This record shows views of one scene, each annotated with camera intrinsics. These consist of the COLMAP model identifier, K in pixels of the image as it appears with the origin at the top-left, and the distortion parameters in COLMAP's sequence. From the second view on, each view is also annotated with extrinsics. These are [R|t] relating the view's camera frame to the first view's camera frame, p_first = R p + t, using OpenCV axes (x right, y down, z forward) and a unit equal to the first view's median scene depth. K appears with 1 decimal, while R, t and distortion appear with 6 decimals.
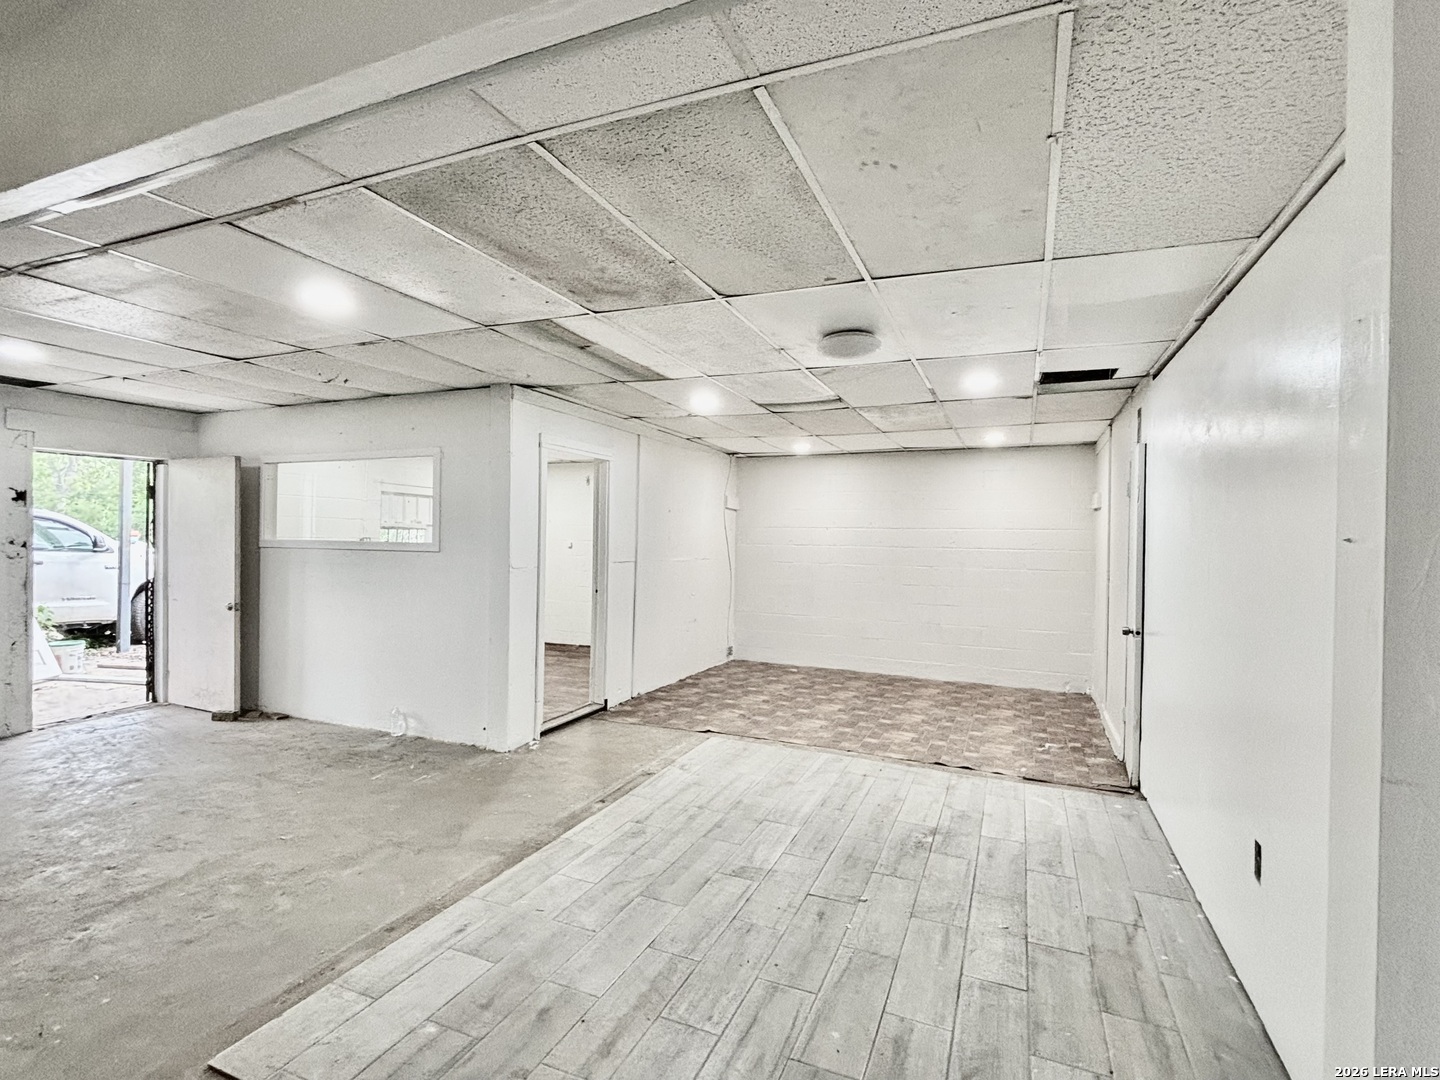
lens RADIAL K [[696.4, 0, 739.0], [0, 696.4, 537.9], [0, 0, 1]] dist [-0.015842, 0.001229]
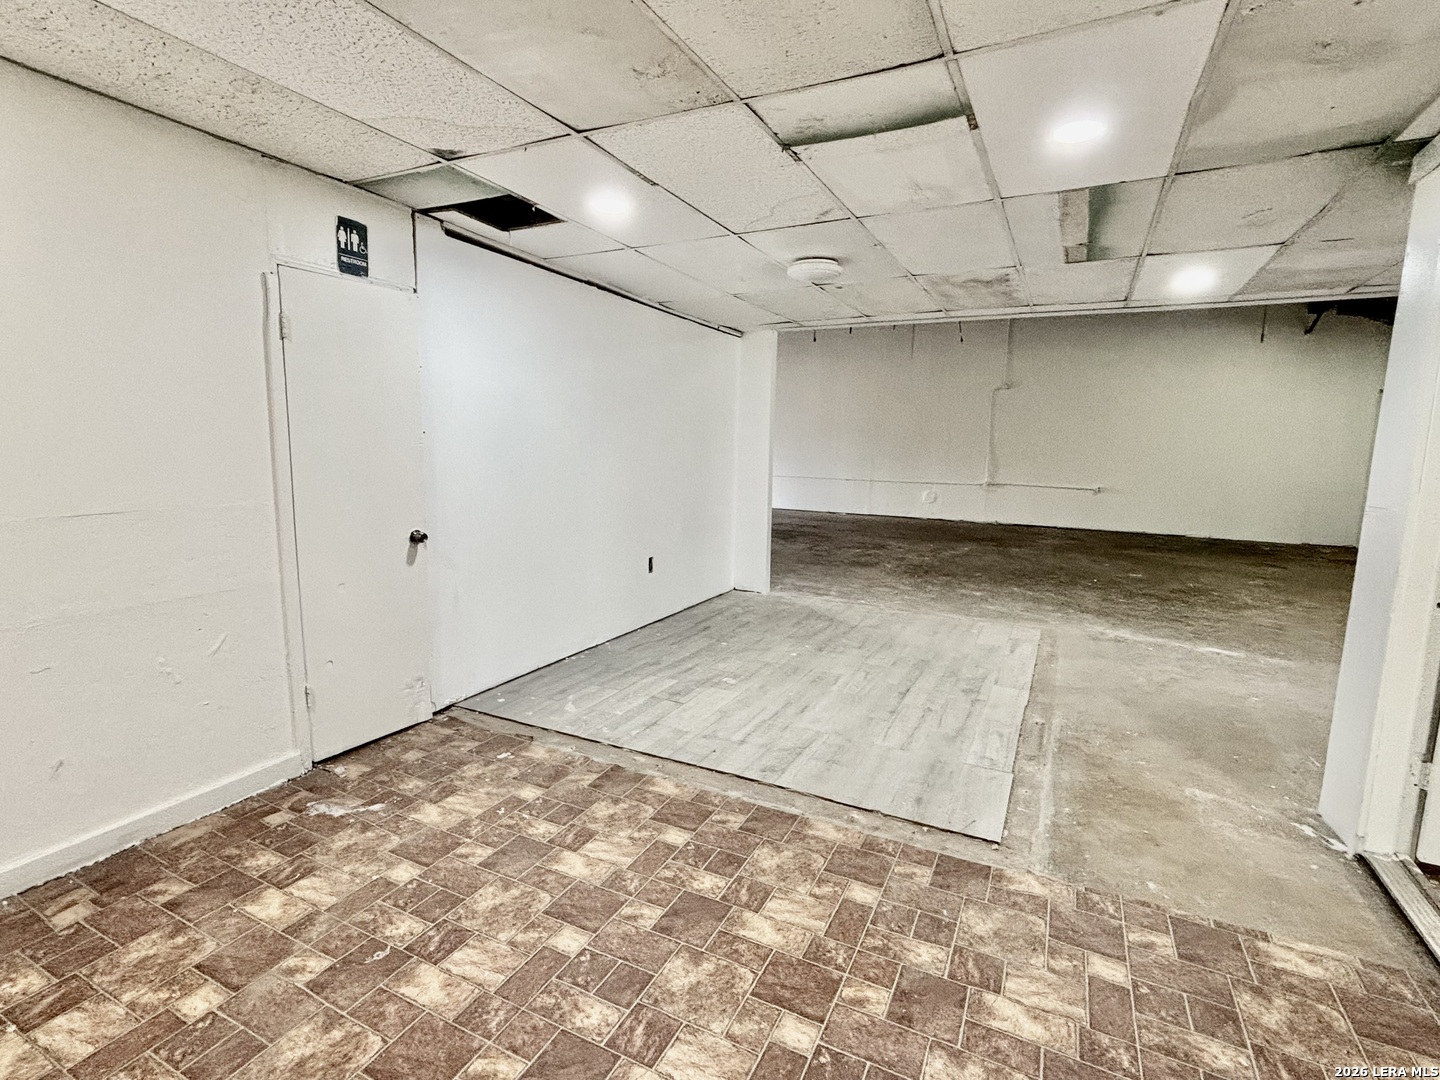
lens RADIAL K [[679.6, 0, 722.5], [0, 679.6, 545.4], [0, 0, 1]] dist [0.002267, 0.000138]
pose [[-0.995186, -0.051506, 0.083378, 0.121267], [-0.038801, 0.988315, 0.147403, 0.012526], [-0.089996, 0.143459, -0.985556, 1.374418]]
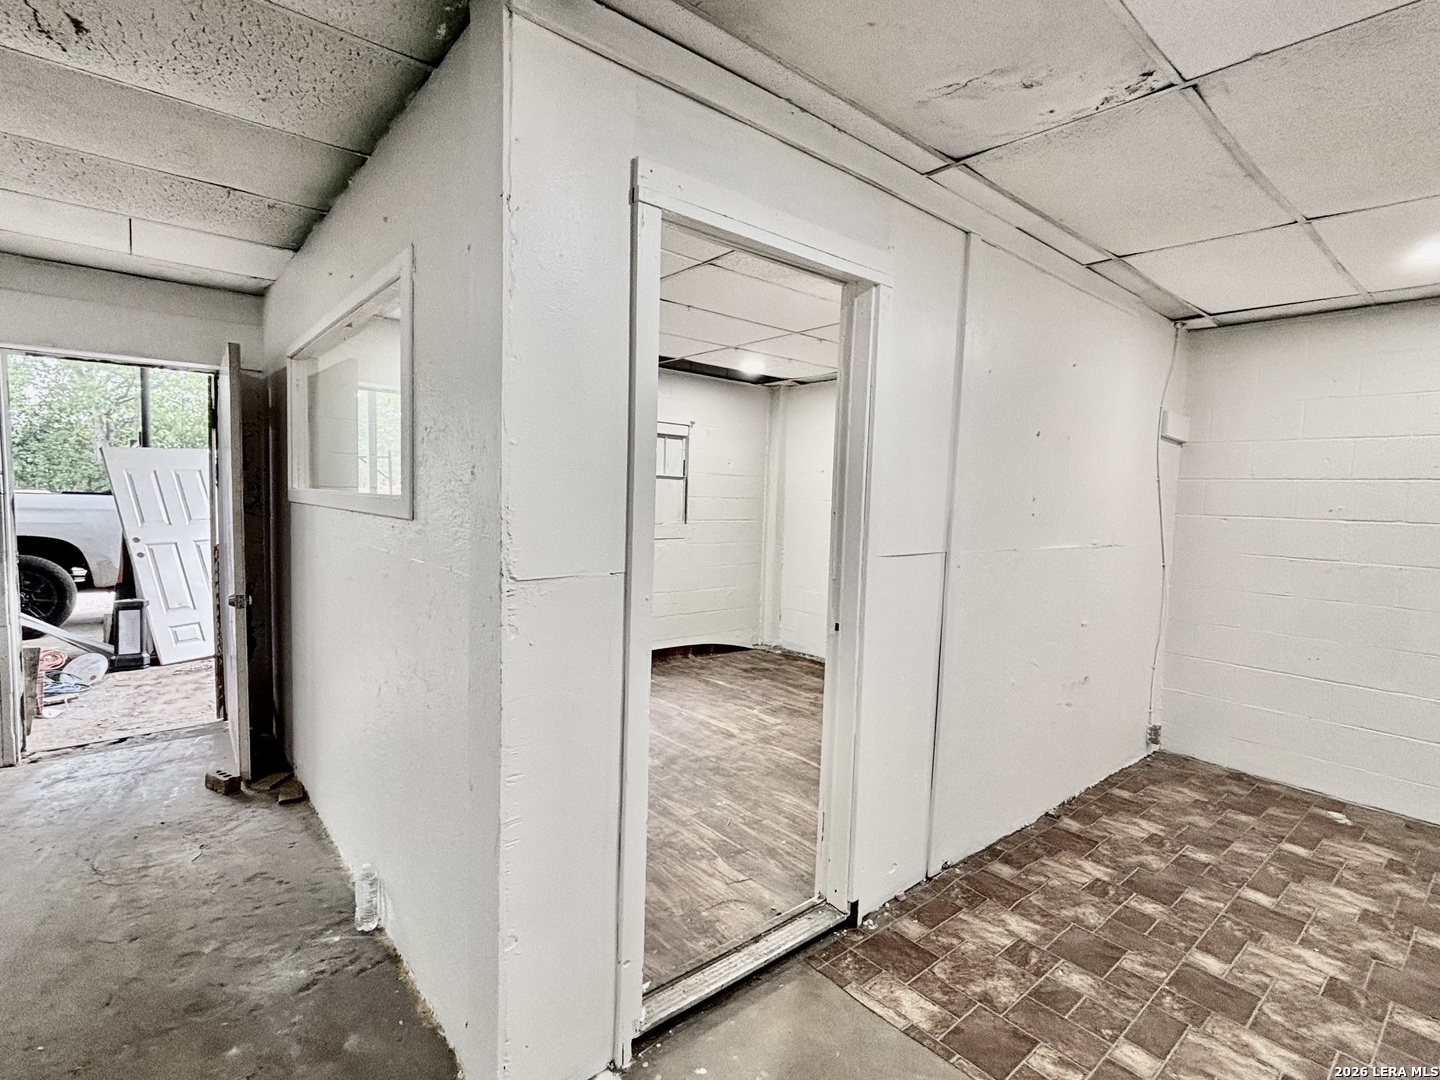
lens RADIAL K [[694.9, 0, 721.7], [0, 694.9, 536.4], [0, 0, 1]] dist [0.003465, 0.000364]
pose [[0.881431, 0.038524, -0.470740, -0.084848], [-0.015840, 0.998519, 0.052057, 0.006159], [0.472048, -0.038428, 0.880735, 0.668254]]
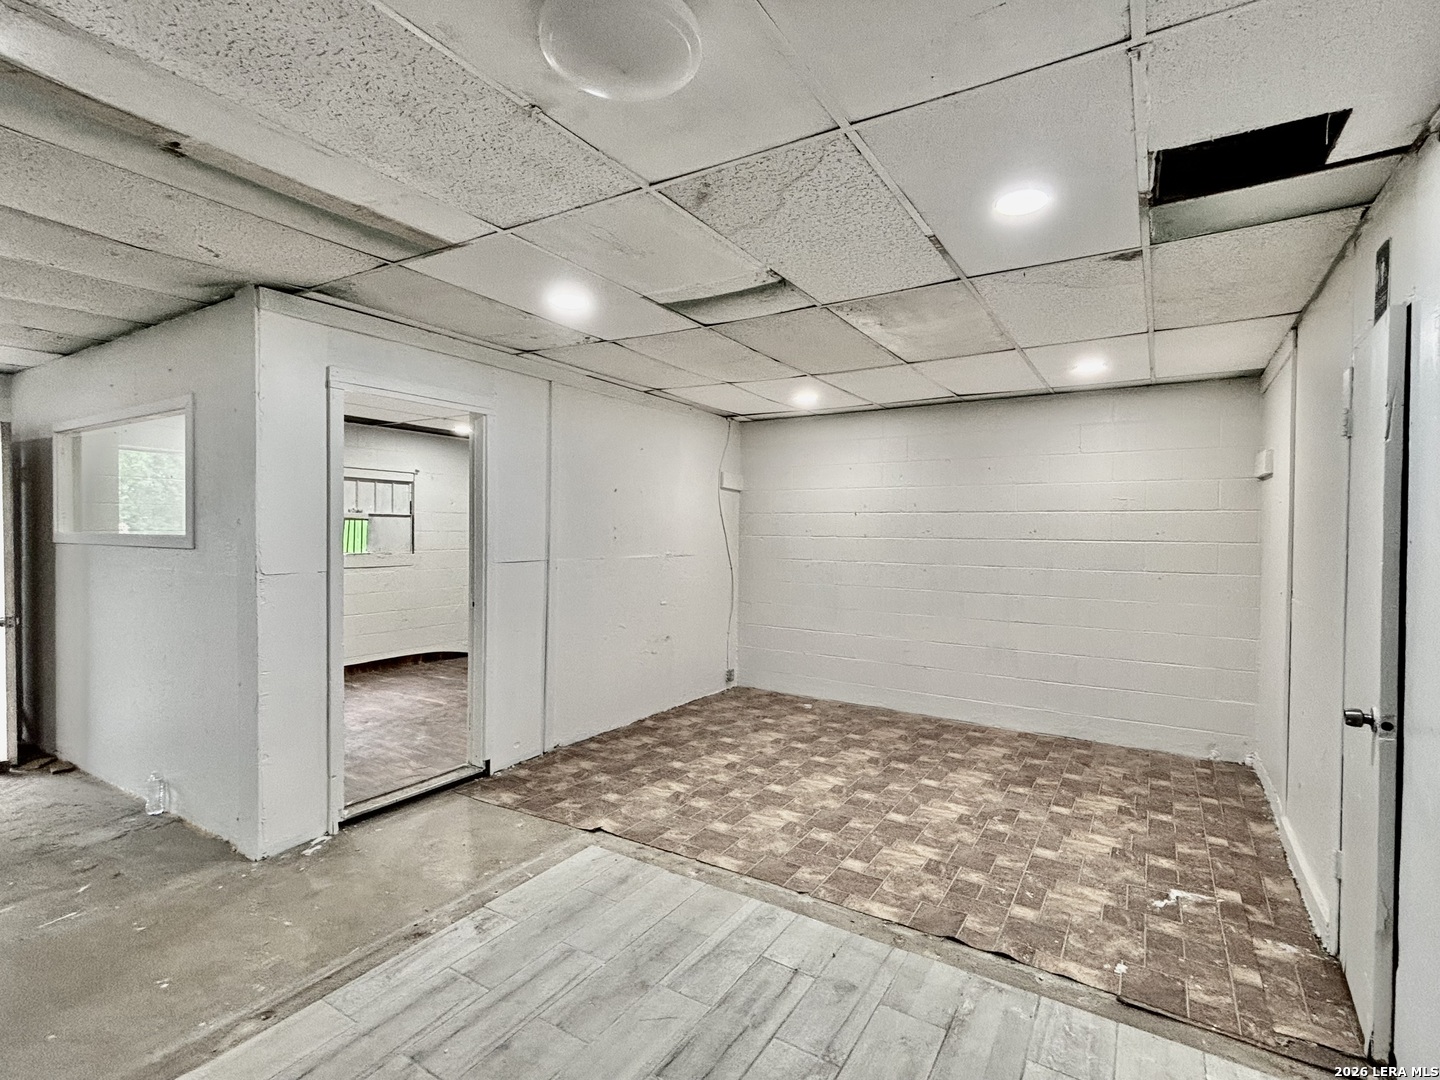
lens RADIAL K [[696.4, 0, 739.0], [0, 696.4, 537.9], [0, 0, 1]] dist [-0.015842, 0.001229]
pose [[0.987669, -0.005233, -0.156469, 0.178326], [0.006953, 0.999921, 0.010444, 0.005397], [0.156402, -0.011403, 0.987628, 0.383719]]
